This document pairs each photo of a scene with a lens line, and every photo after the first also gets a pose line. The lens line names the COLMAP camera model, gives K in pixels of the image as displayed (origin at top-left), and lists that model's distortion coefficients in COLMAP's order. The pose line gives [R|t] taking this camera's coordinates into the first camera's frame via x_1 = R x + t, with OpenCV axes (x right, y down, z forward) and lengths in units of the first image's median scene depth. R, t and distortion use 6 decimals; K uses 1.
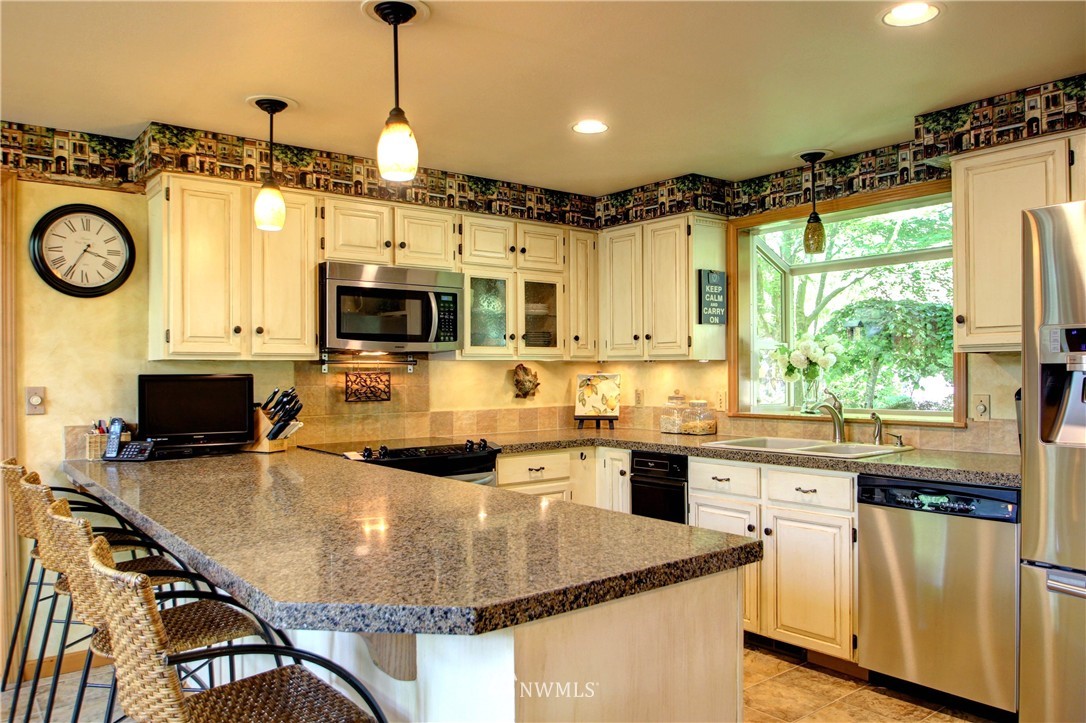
lens RADIAL K [[802.1, 0, 546.8], [0, 802.1, 367.0], [0, 0, 1]] dist [-0.023922, -0.002908]
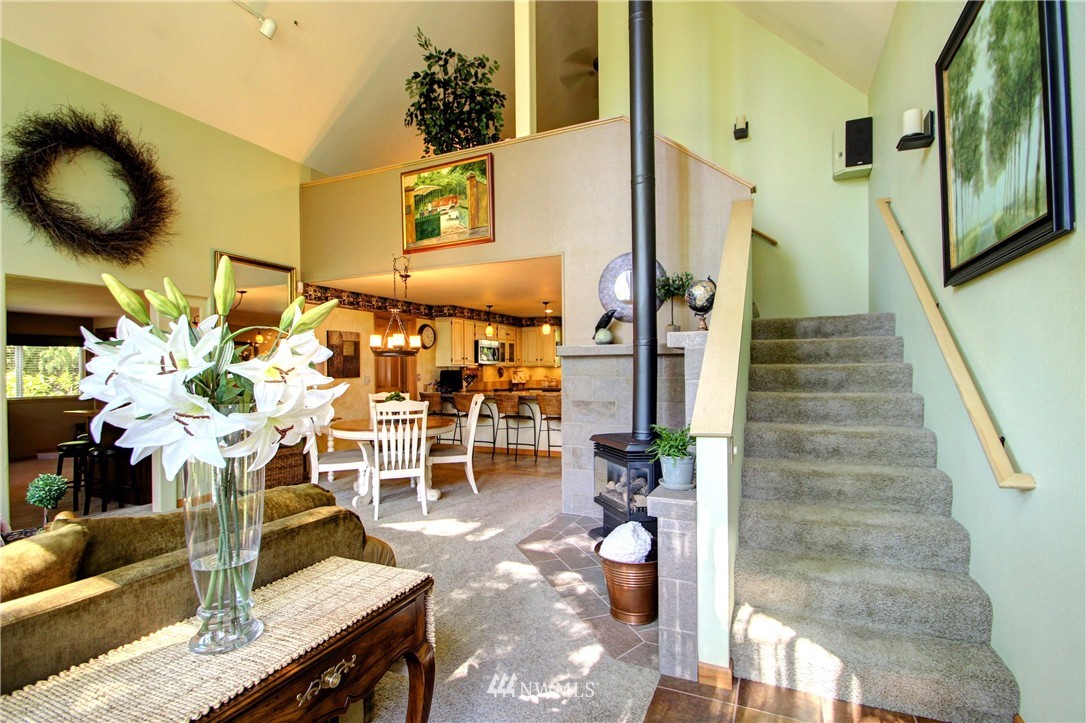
lens RADIAL K [[506.9, 0, 542.5], [0, 506.9, 361.9], [0, 0, 1]] dist [-0.010899, -0.002621]
pose [[0.896459, 0.004599, 0.443103, -0.943915], [-0.000191, 0.999950, -0.009991, -0.005227], [-0.443126, 0.008872, 0.896415, -1.113285]]
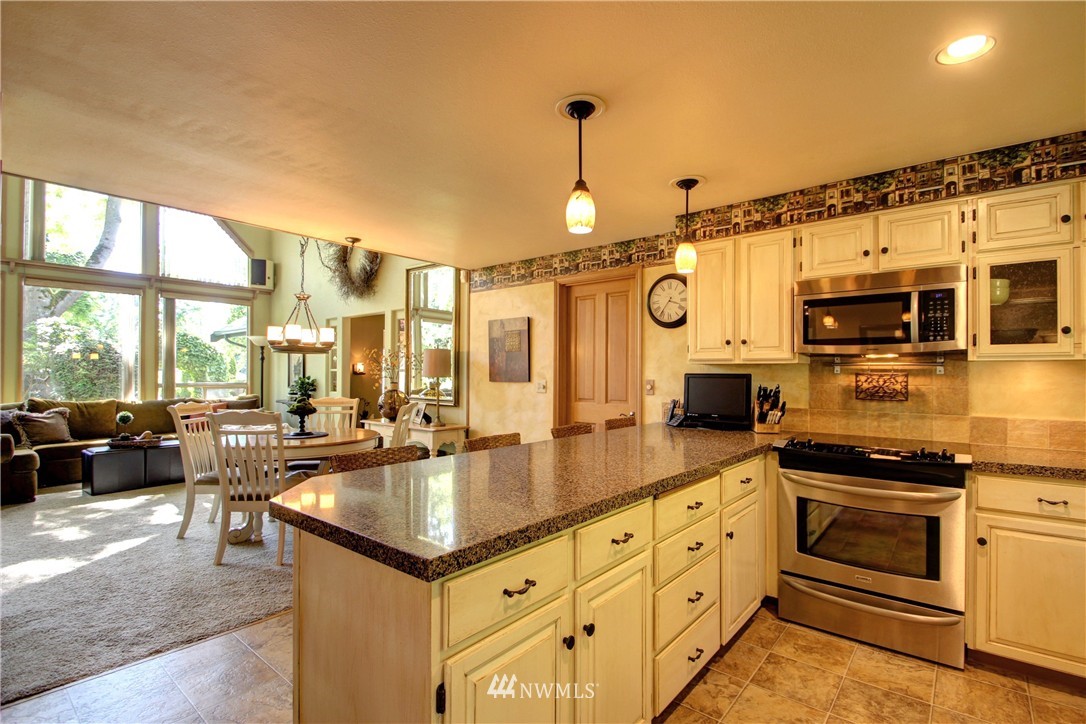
lens RADIAL K [[506.9, 0, 549.0], [0, 506.9, 367.5], [0, 0, 1]] dist [-0.010899, -0.002621]
pose [[0.194237, -0.003396, -0.980949, 0.363738], [-0.000764, 0.999993, -0.003613, 0.001411], [0.980954, 0.001452, 0.194233, 0.438033]]
